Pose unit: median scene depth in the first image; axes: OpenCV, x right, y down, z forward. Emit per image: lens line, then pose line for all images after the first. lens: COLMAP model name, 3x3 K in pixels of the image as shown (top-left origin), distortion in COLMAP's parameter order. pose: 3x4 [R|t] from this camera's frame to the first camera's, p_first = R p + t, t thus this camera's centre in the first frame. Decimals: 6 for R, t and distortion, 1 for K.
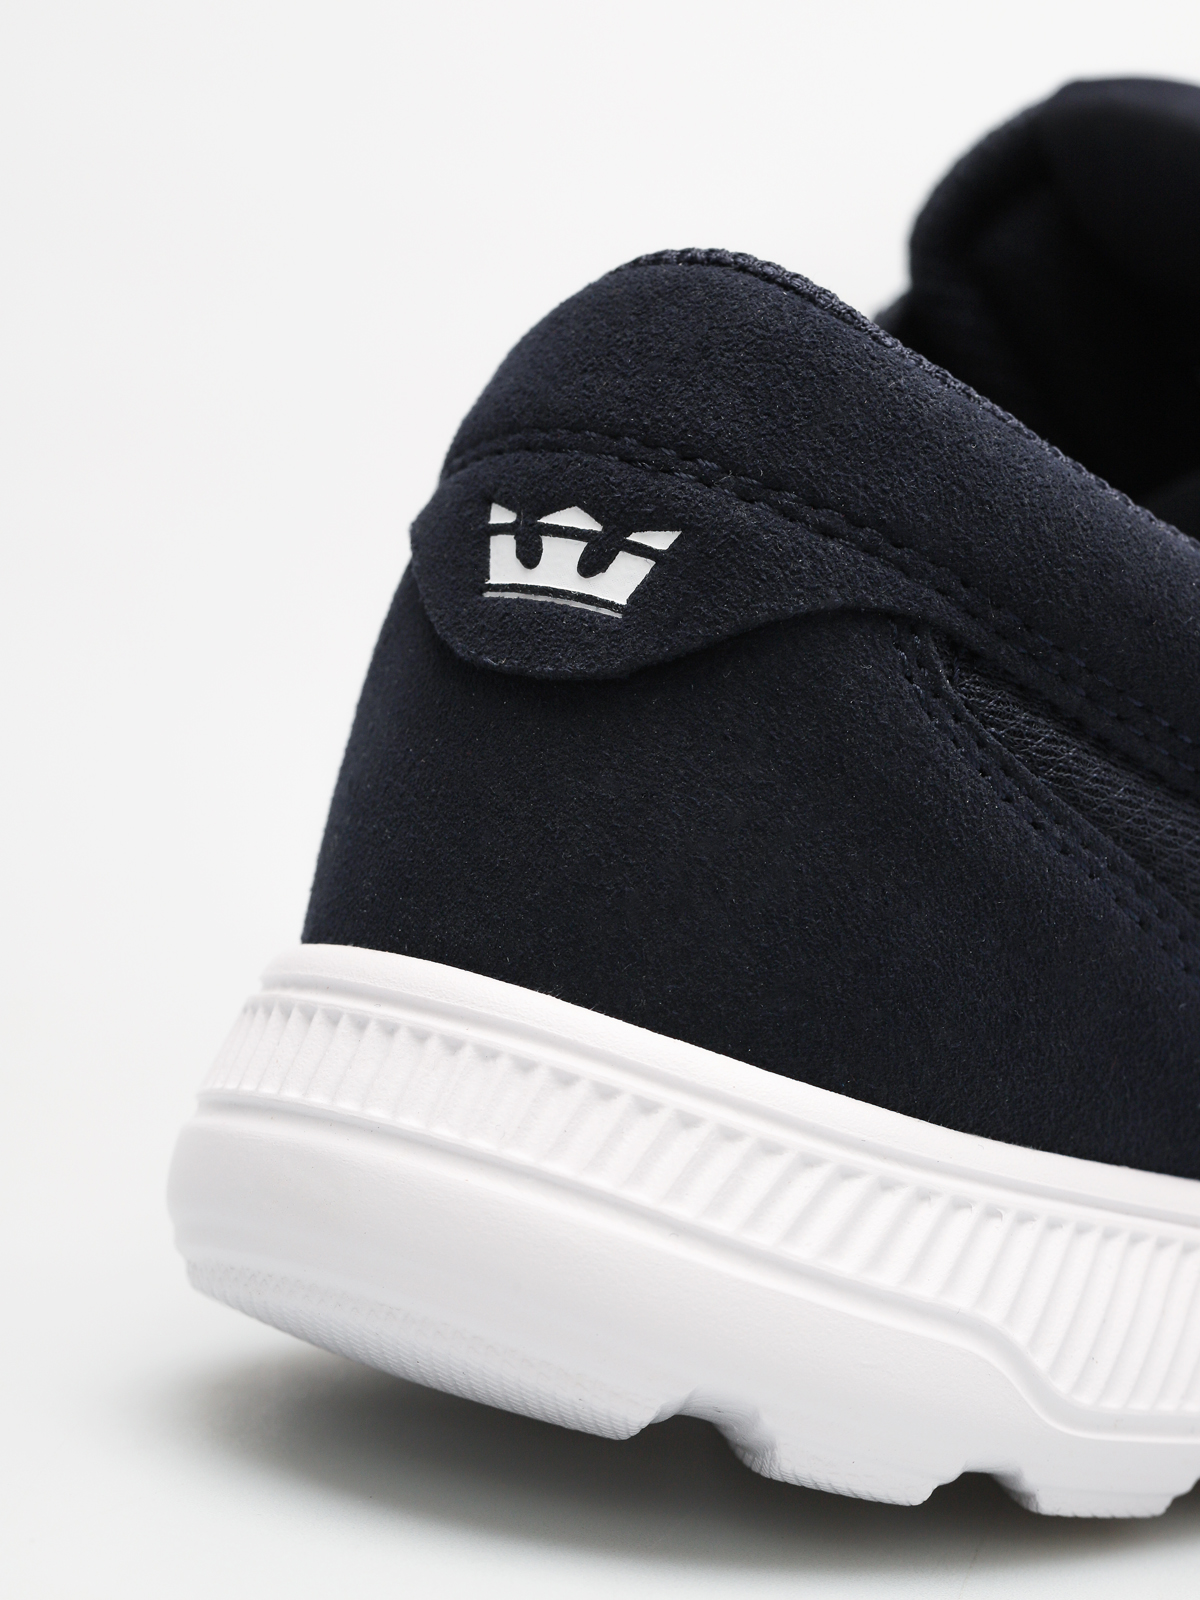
lens RADIAL K [[5205.3, 0, 600.2], [0, 5205.3, 797.0], [0, 0, 1]] dist [0.138641, 0.000000]
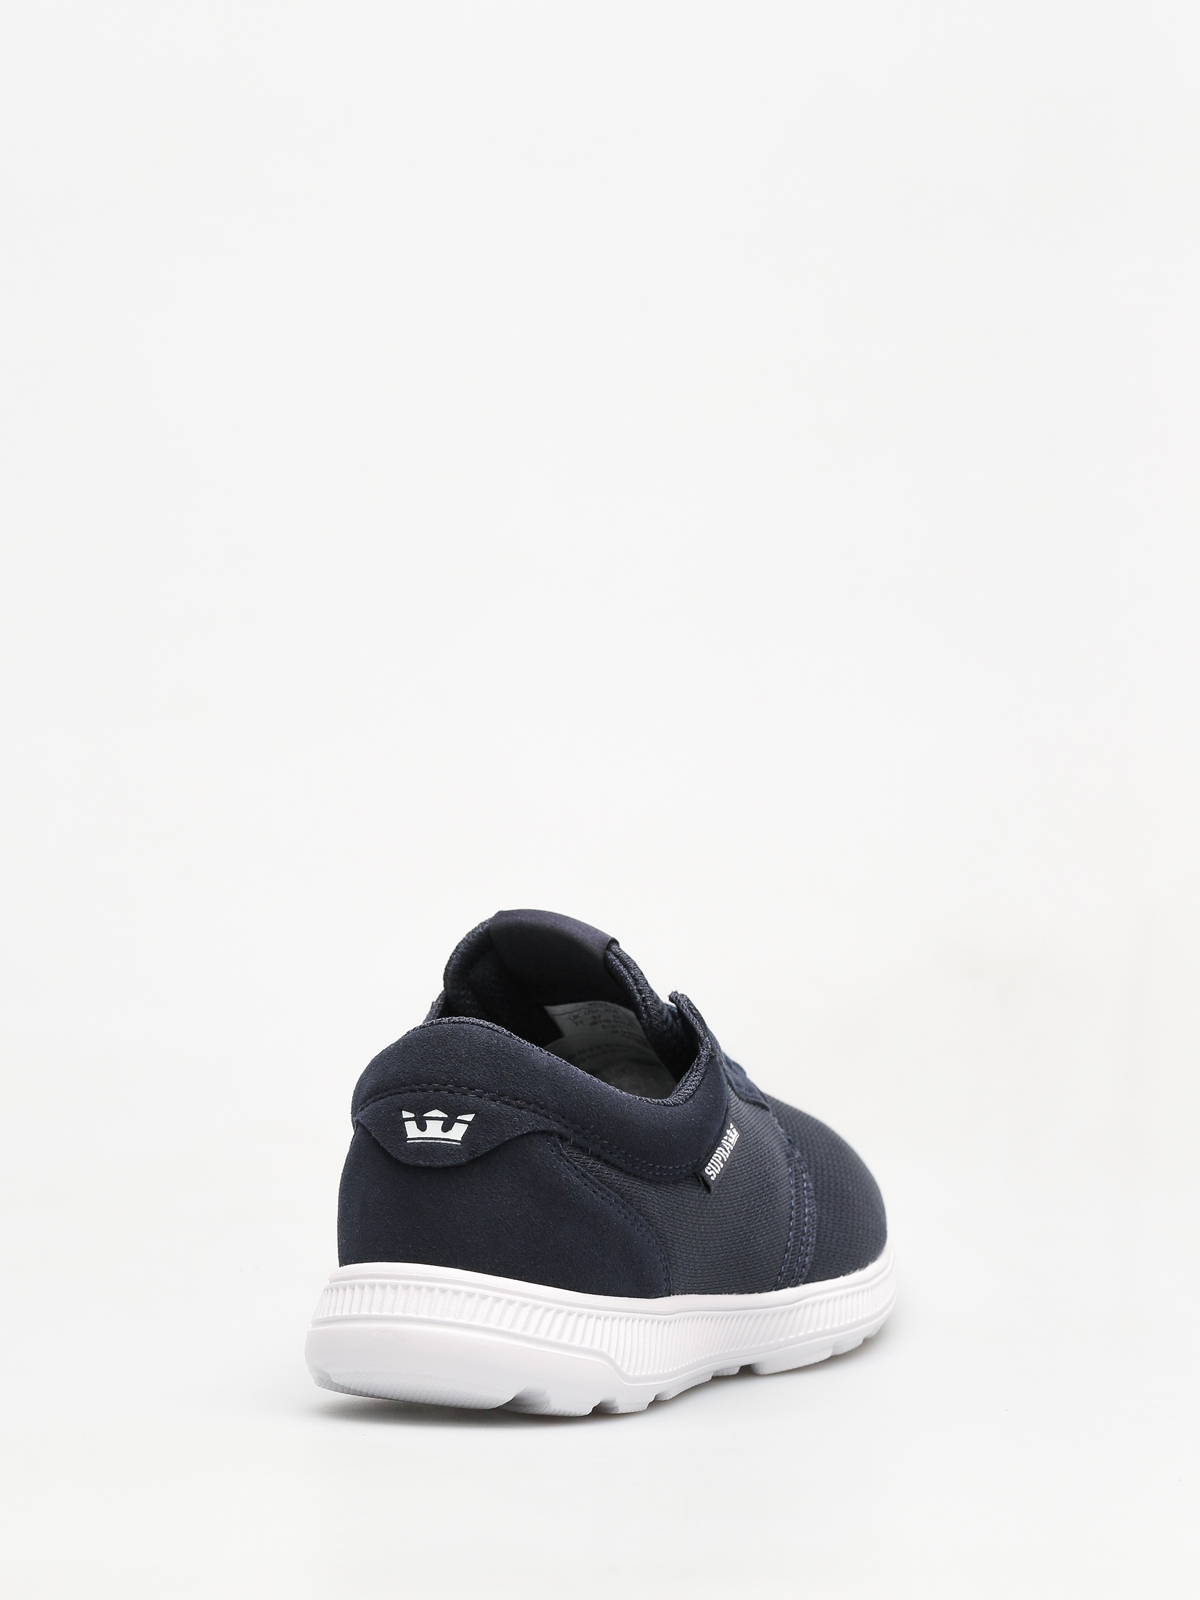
lens RADIAL K [[5205.3, 0, 600.8], [0, 5205.3, 801.0], [0, 0, 1]] dist [0.138641, 0.000000]
pose [[0.943213, -0.119638, 0.309897, -0.850978], [0.130625, 0.991320, -0.014868, -0.179543], [-0.305429, 0.054504, 0.950654, -1.976264]]
